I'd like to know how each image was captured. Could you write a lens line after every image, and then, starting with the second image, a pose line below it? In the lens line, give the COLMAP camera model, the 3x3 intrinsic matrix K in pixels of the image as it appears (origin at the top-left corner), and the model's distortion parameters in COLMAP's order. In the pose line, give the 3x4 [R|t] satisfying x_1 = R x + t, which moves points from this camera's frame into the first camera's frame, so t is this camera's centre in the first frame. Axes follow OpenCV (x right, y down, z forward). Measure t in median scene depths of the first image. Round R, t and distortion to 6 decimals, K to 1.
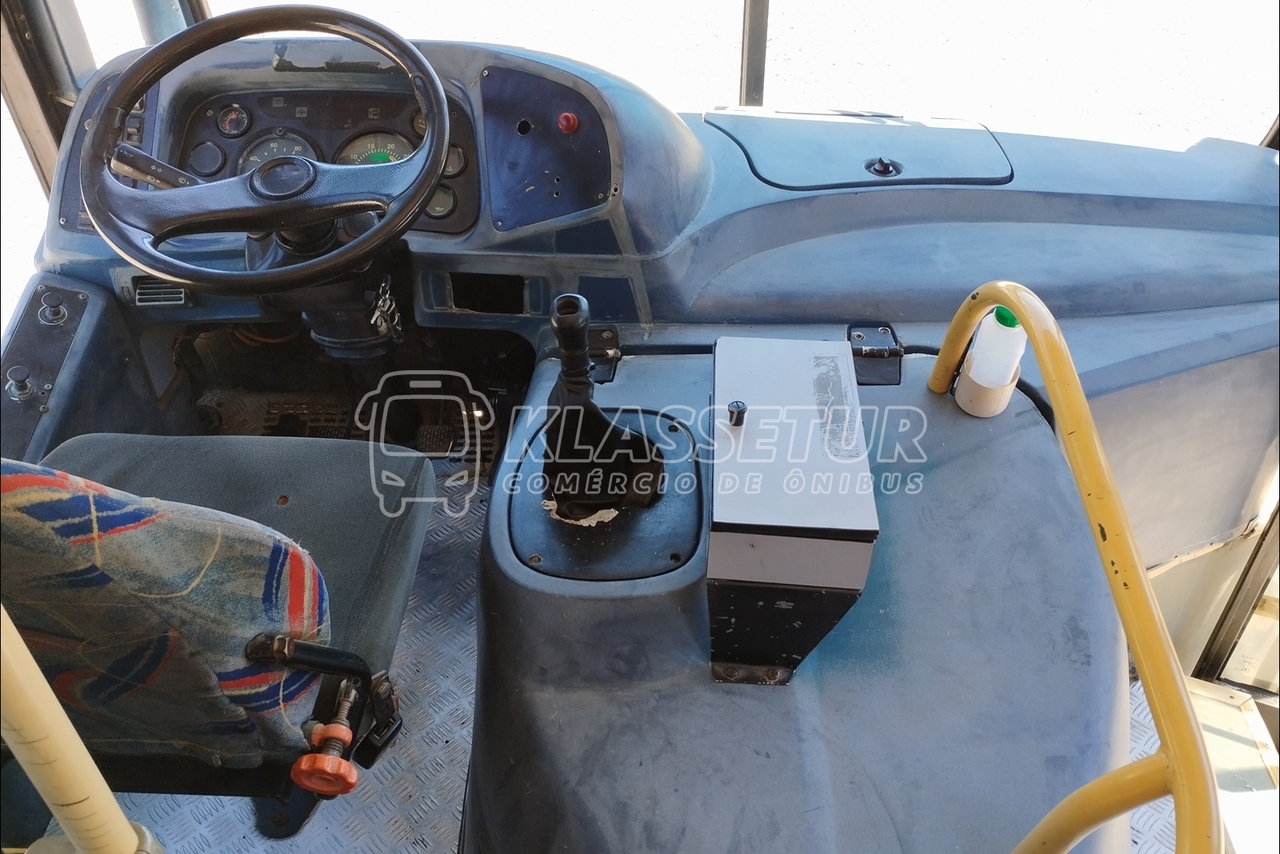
lens RADIAL K [[1310.3, 0, 633.9], [0, 1310.3, 432.0], [0, 0, 1]] dist [0.018278, 0.019076]
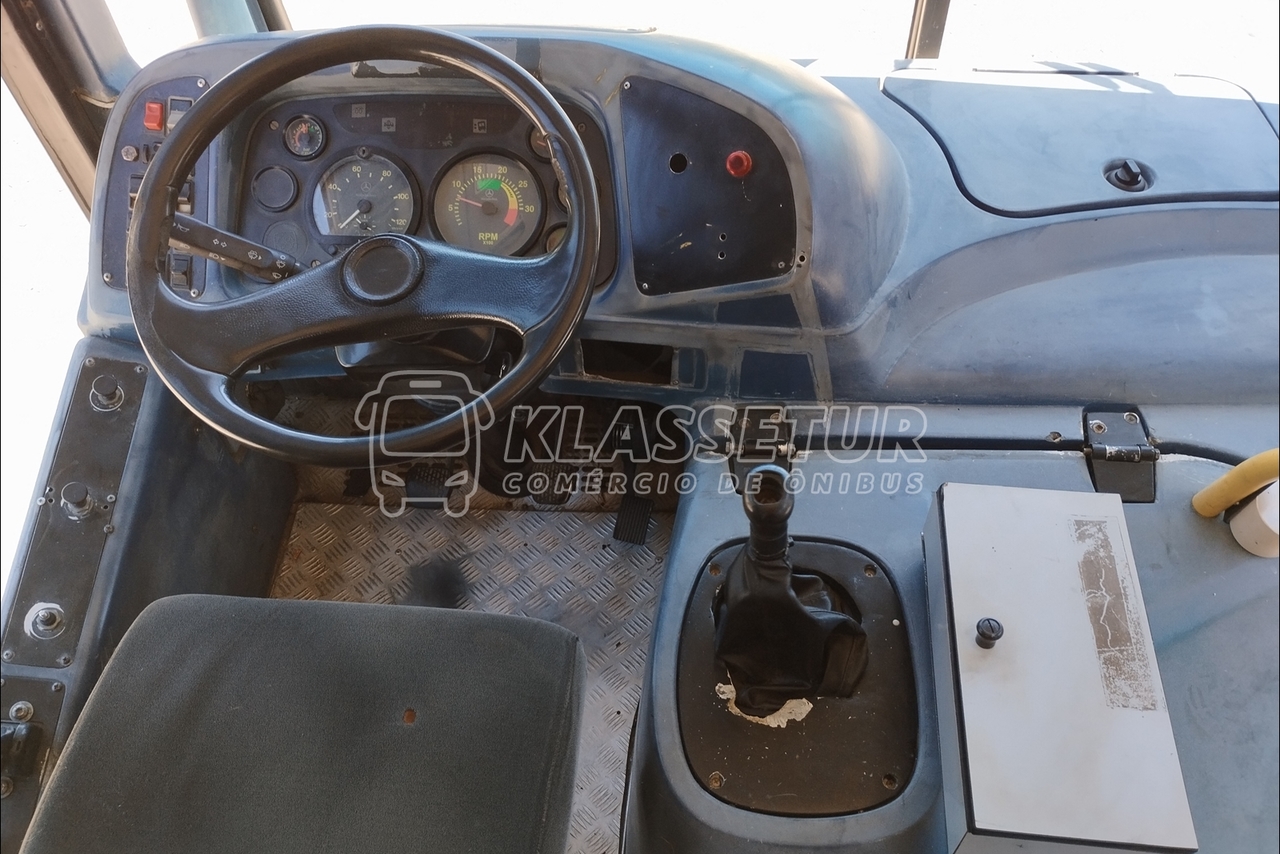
lens RADIAL K [[1241.7, 0, 579.2], [0, 1241.7, 426.2], [0, 0, 1]] dist [0.051316, -0.088123]
pose [[0.998278, 0.006029, -0.058355, -0.097517], [0.007681, 0.972707, 0.231911, -0.249346], [0.058161, -0.231960, 0.970985, 0.246080]]
